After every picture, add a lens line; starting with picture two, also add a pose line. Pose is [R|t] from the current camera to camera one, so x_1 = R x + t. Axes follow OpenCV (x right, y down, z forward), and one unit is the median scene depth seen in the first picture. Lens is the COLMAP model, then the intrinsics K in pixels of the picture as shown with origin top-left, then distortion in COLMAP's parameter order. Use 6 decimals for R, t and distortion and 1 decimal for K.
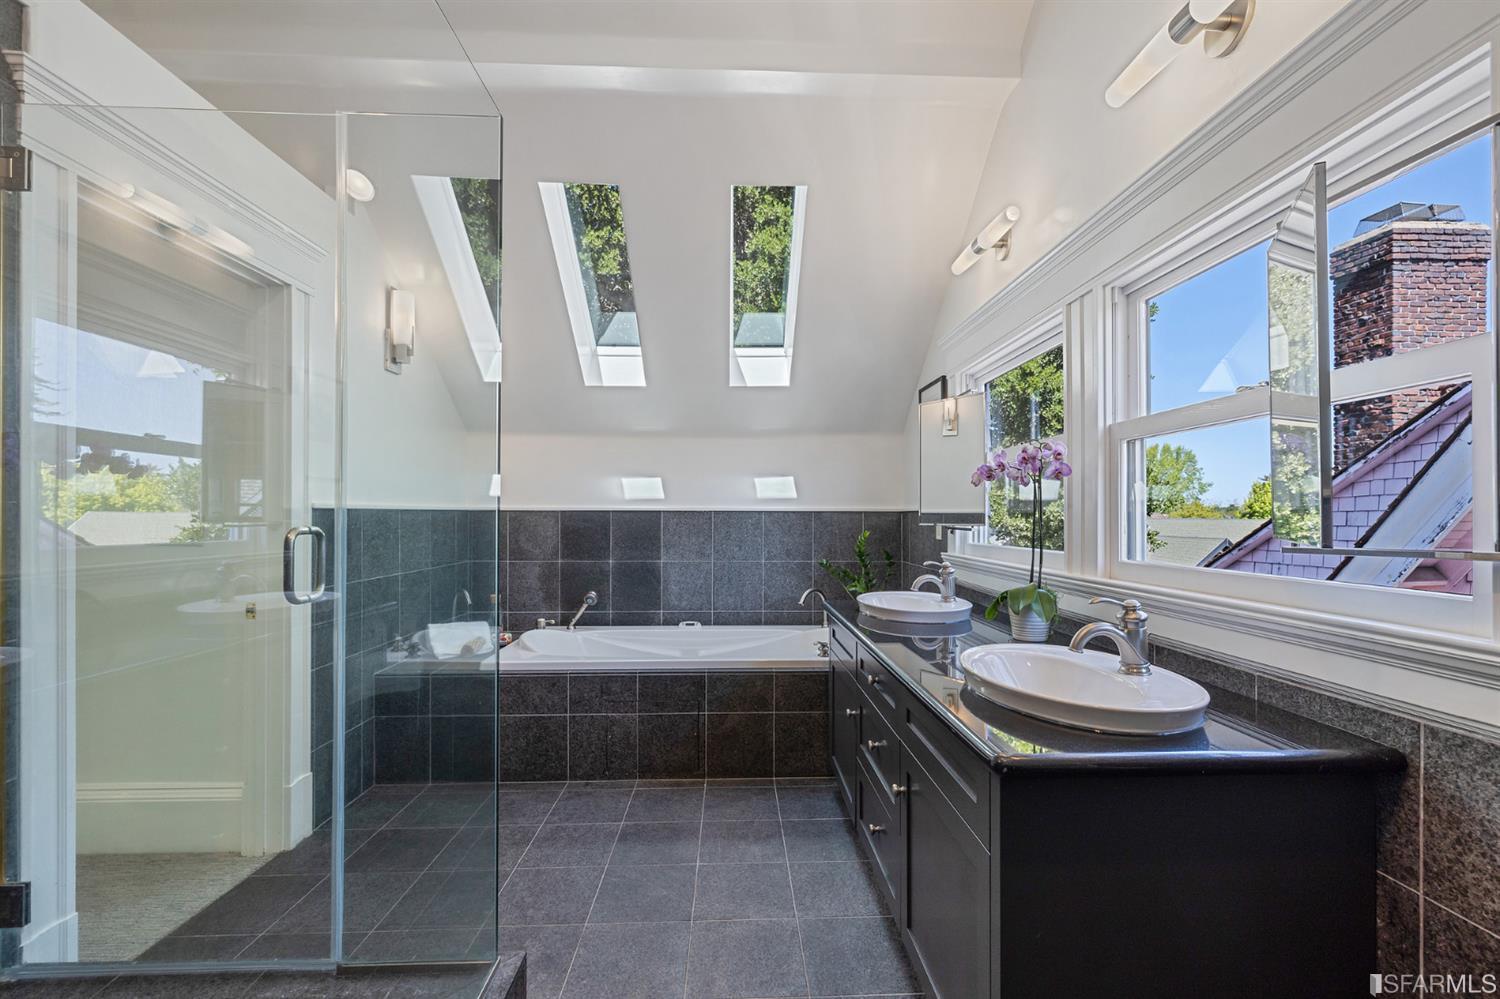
lens RADIAL K [[632.0, 0, 754.0], [0, 632.0, 518.2], [0, 0, 1]] dist [0.000294, 0.000090]
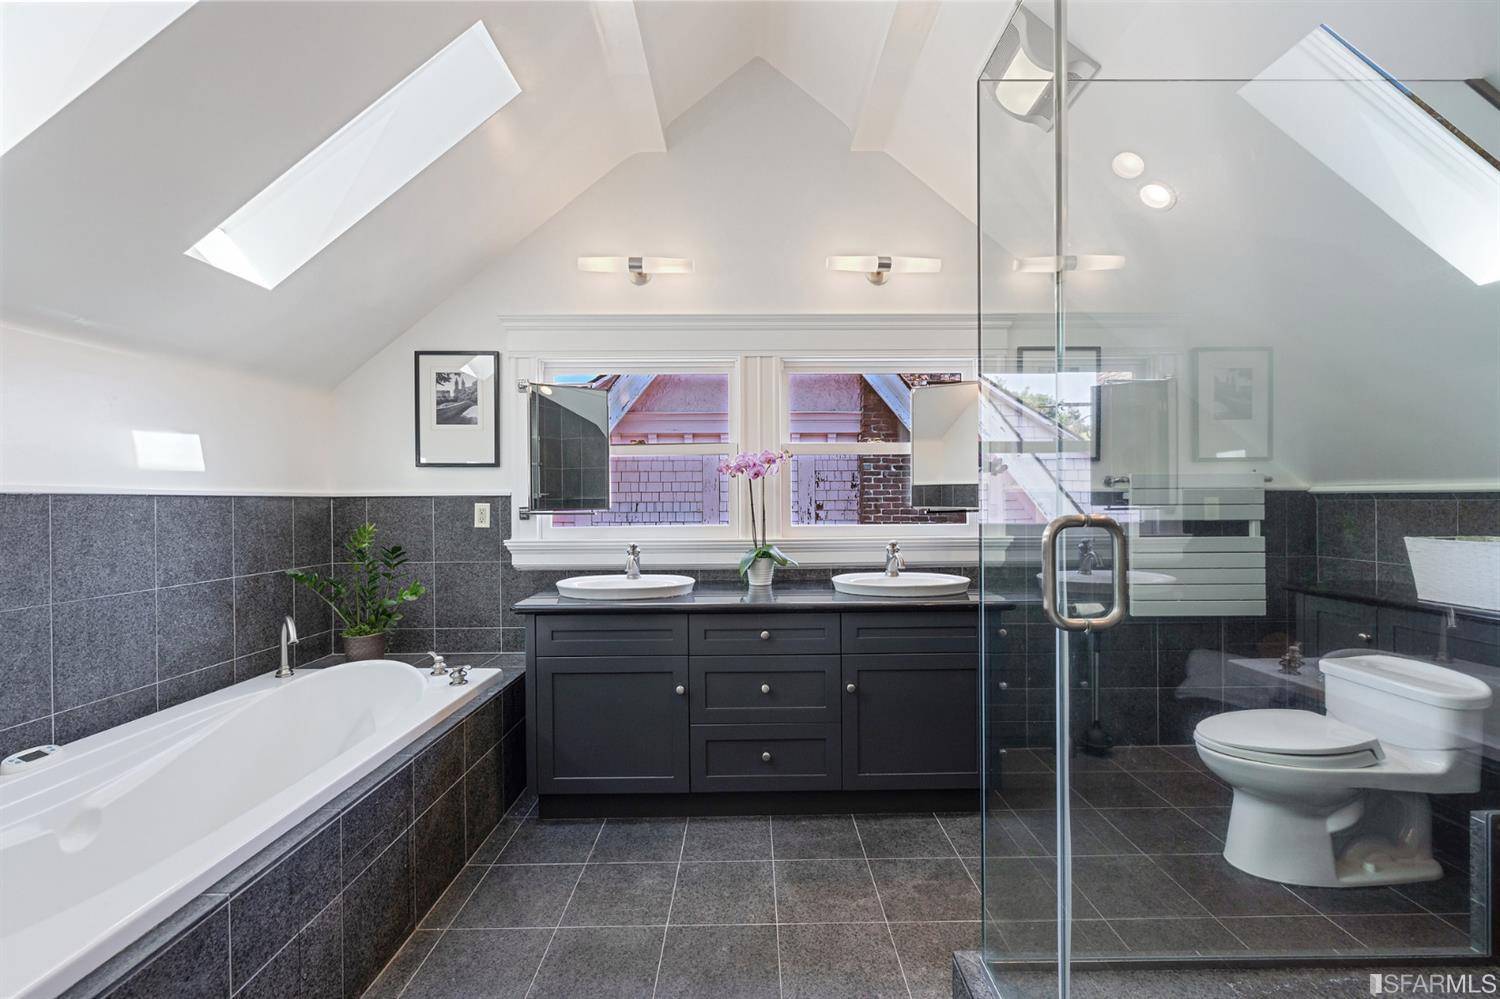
lens RADIAL K [[638.6, 0, 753.6], [0, 638.6, 503.5], [0, 0, 1]] dist [0.001803, 0.000411]
pose [[0.028051, -0.007104, 0.999581, -0.512083], [0.004655, 0.999965, 0.006976, -0.005821], [-0.999596, 0.004458, 0.028083, 0.480690]]
